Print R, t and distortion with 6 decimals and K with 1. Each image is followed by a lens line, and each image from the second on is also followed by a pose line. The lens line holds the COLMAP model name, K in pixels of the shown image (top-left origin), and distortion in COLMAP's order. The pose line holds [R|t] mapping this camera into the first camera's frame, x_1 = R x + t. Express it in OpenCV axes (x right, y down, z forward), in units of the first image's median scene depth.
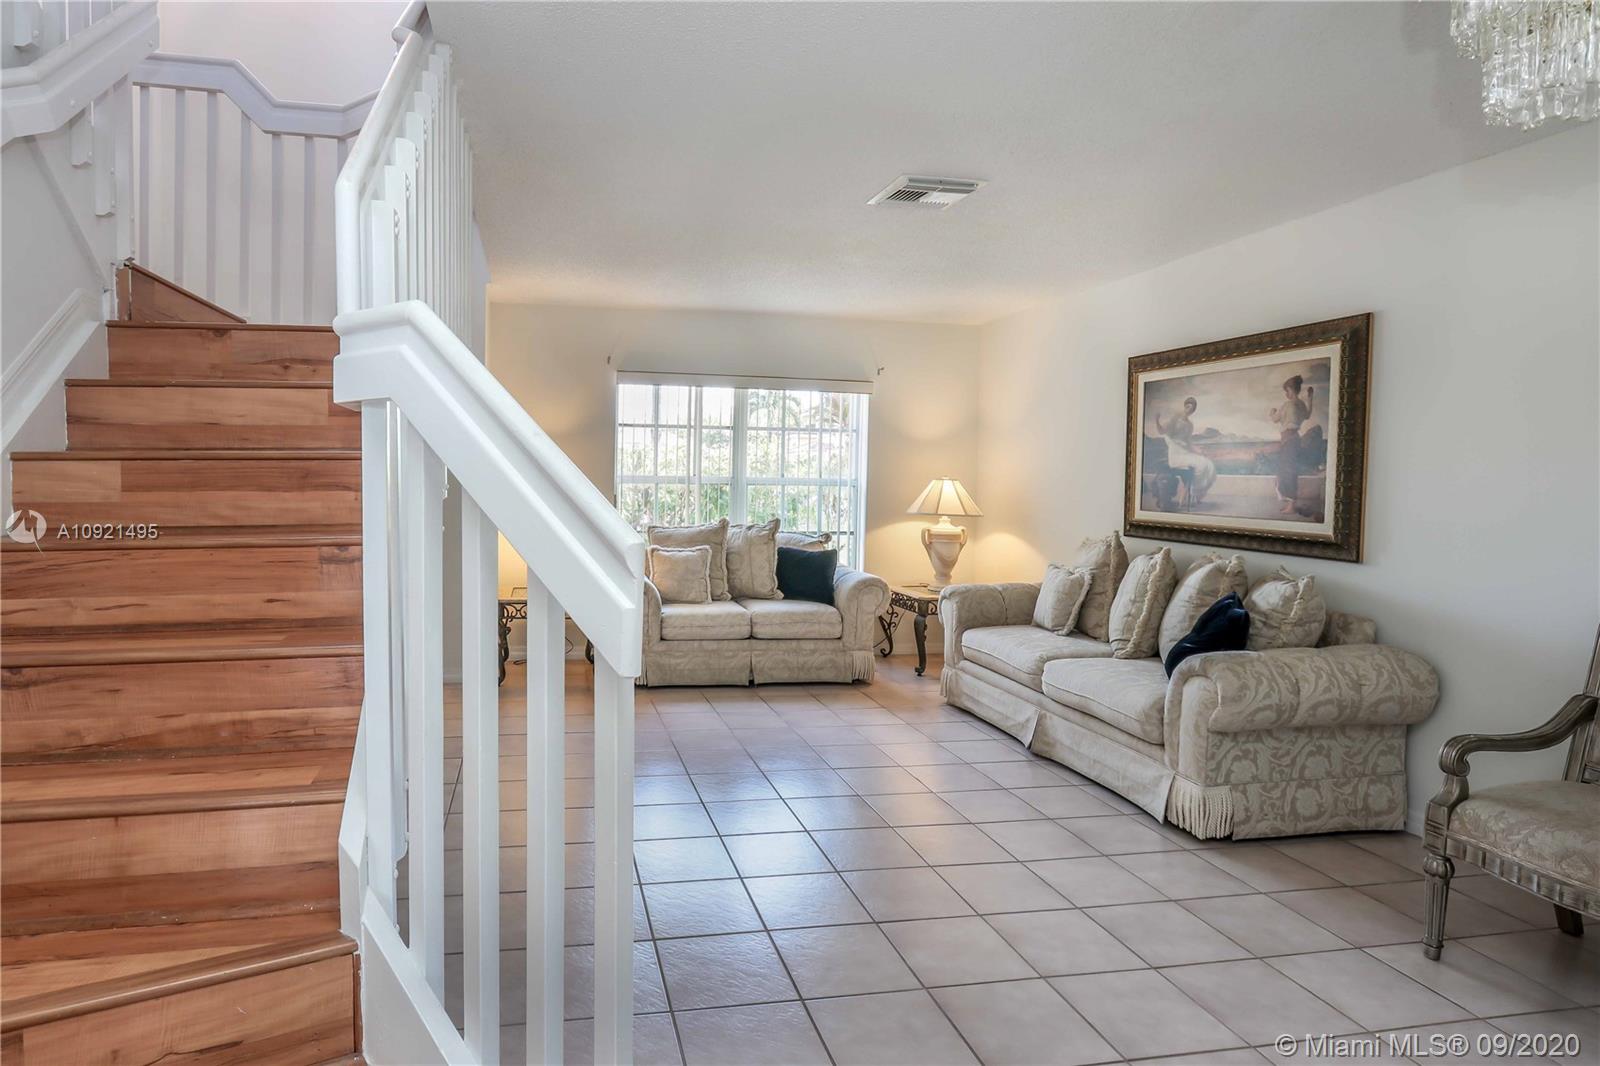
lens RADIAL K [[1105.9, 0, 800.0], [0, 1105.9, 533.0], [0, 0, 1]] dist [0.000445, 0.000077]
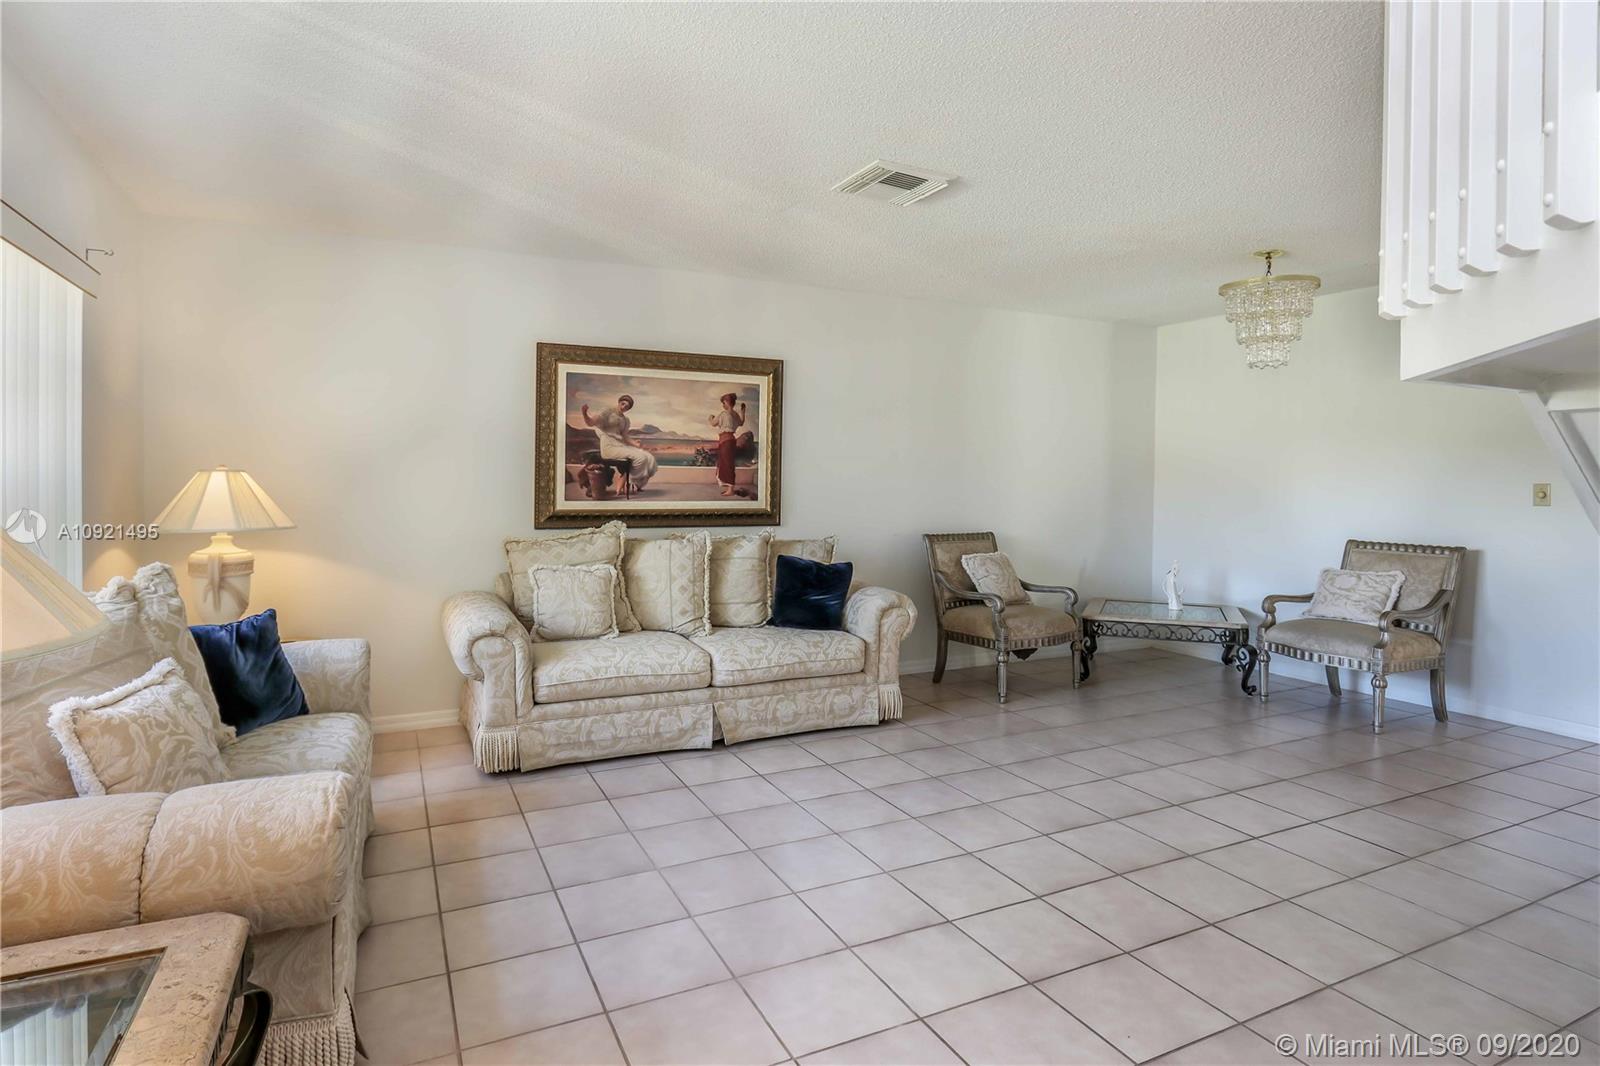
lens RADIAL K [[835.6, 0, 806.0], [0, 835.6, 471.3], [0, 0, 1]] dist [-0.002054, -0.000482]
pose [[-0.235958, -0.010331, 0.971708, -0.513401], [0.040944, 0.998950, 0.020563, -0.058264], [-0.970900, 0.044638, -0.235288, 1.050136]]
